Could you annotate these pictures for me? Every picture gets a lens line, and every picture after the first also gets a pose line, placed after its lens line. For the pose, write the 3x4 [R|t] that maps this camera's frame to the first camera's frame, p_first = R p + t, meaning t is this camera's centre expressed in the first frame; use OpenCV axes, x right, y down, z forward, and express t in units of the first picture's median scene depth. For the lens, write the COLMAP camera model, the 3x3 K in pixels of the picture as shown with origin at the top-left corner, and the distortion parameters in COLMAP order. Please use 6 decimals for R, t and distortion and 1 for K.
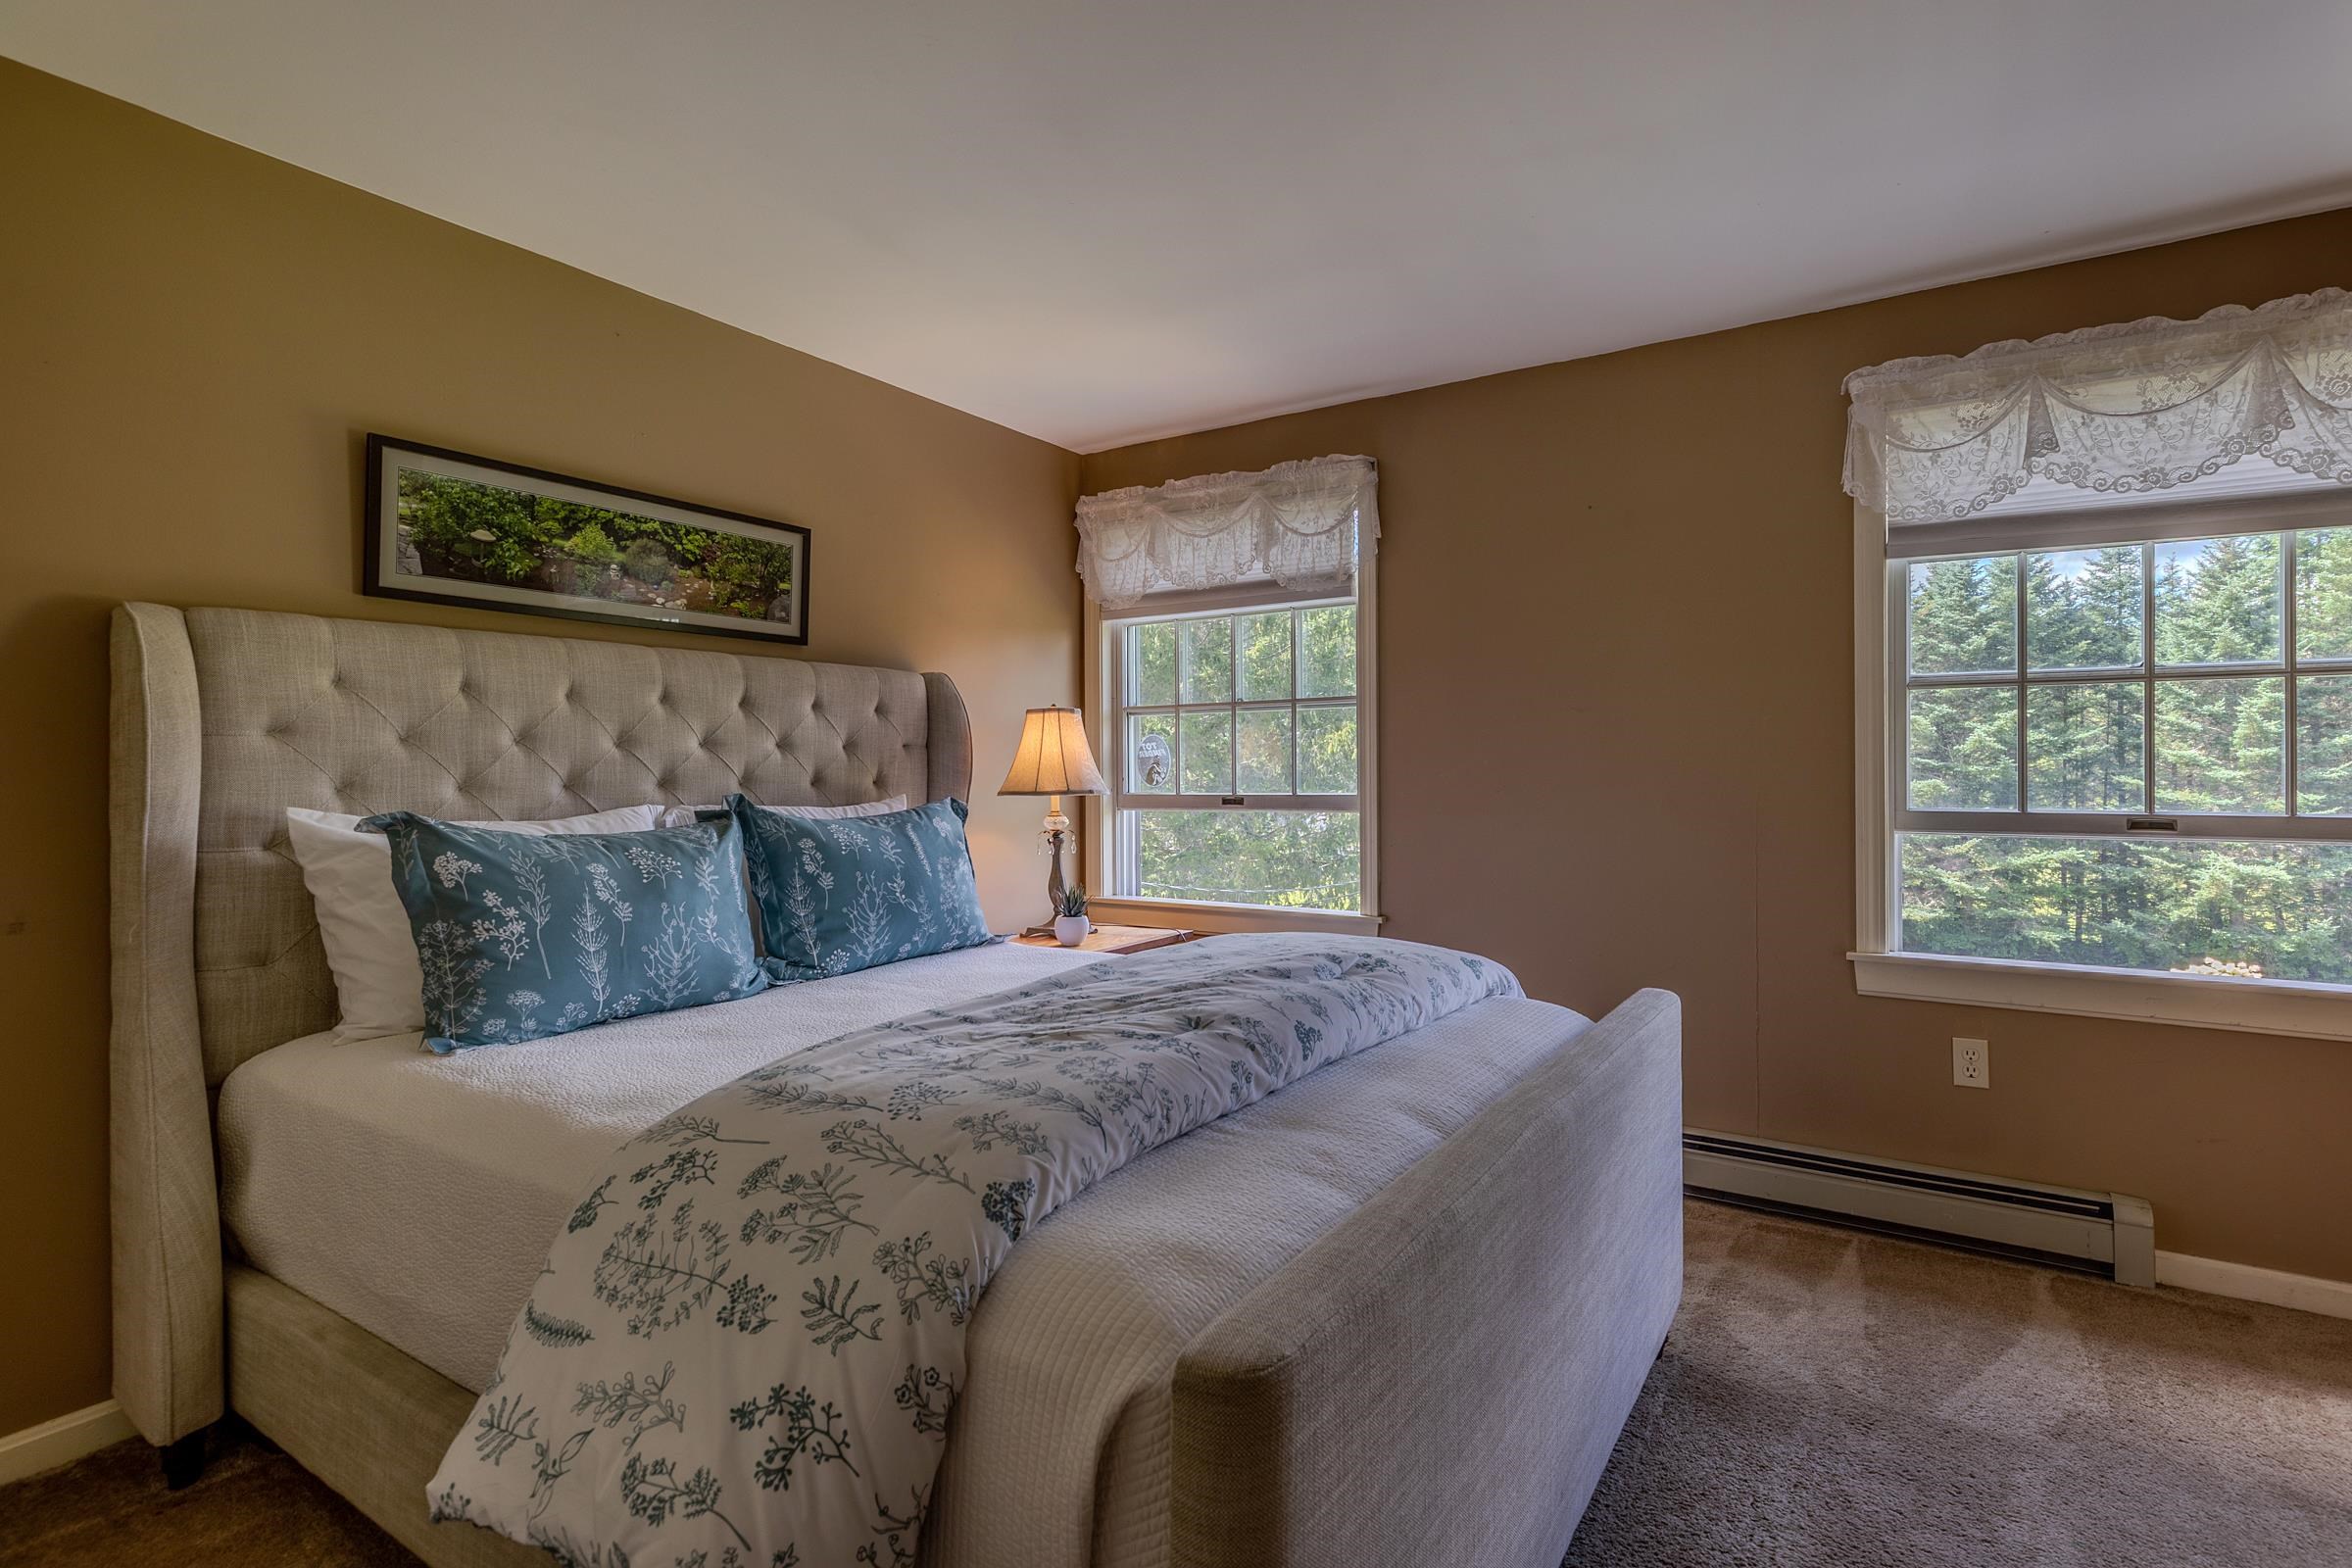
lens RADIAL K [[1123.1, 0, 1182.7], [0, 1123.1, 772.4], [0, 0, 1]] dist [0.008885, 0.000595]
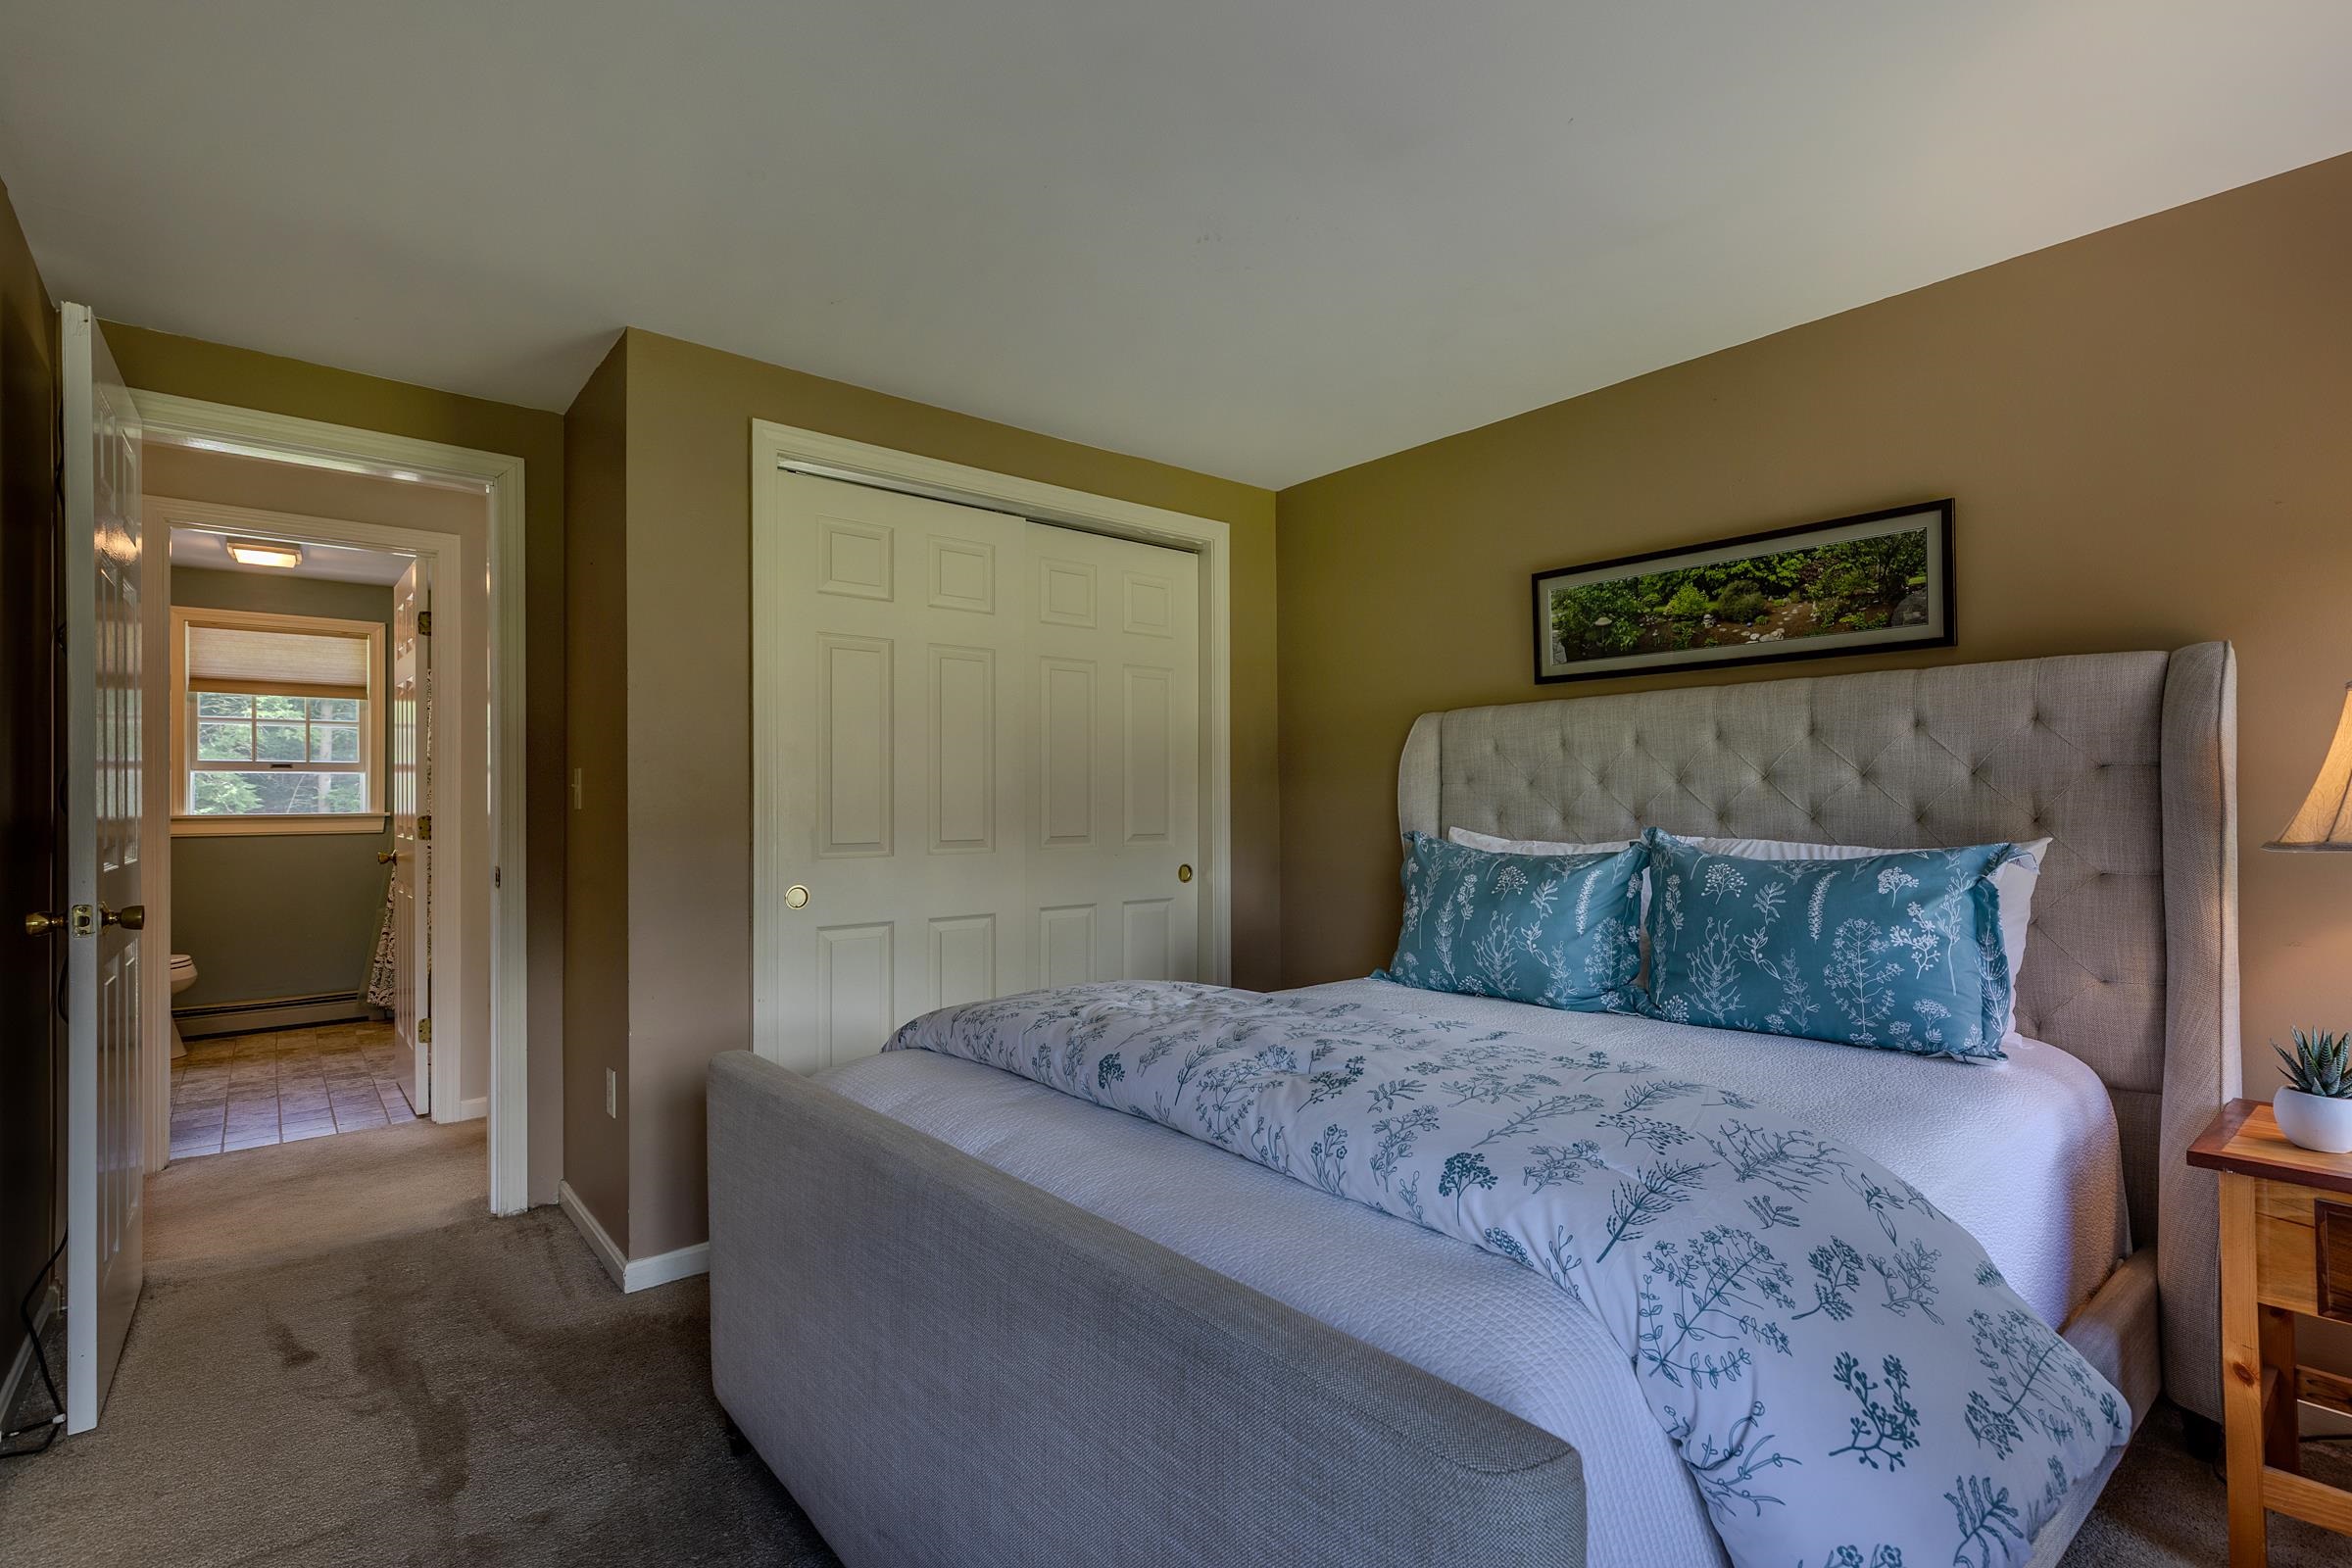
lens RADIAL K [[1123.1, 0, 1187.5], [0, 1123.1, 789.9], [0, 0, 1]] dist [0.008885, 0.000595]
pose [[-0.279401, -0.006175, -0.960155, 0.681144], [0.006844, 0.999941, -0.008423, -0.009479], [0.960150, -0.008925, -0.279343, 0.824364]]
